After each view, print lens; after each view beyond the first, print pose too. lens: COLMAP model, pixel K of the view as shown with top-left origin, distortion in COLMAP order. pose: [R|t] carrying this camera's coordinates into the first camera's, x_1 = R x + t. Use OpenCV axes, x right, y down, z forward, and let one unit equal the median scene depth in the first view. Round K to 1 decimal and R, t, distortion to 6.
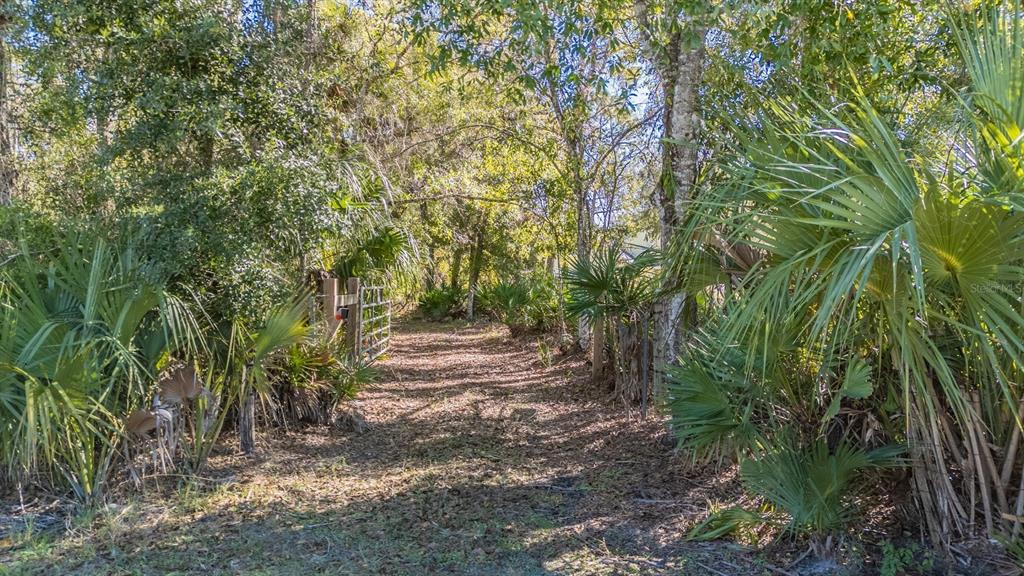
lens RADIAL K [[679.3, 0, 512.0], [0, 679.3, 288.0], [0, 0, 1]] dist [0.008438, -0.000613]
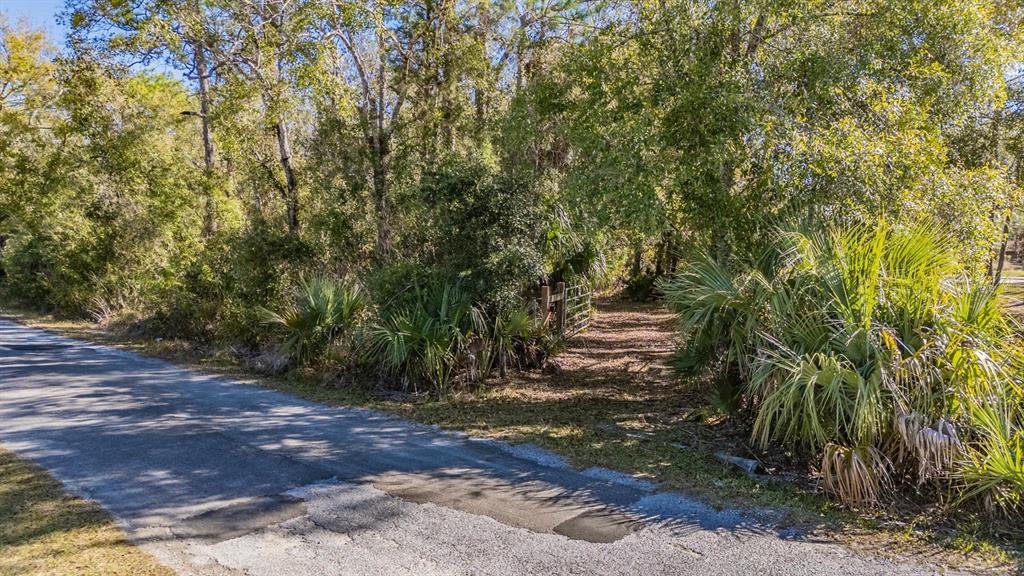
lens RADIAL K [[679.3, 0, 512.0], [0, 679.3, 288.0], [0, 0, 1]] dist [0.008438, -0.000613]
pose [[0.942052, 0.016810, -0.335045, 0.273011], [-0.000623, 0.998830, 0.048361, -0.111837], [0.335466, -0.045350, 0.940960, -0.771793]]
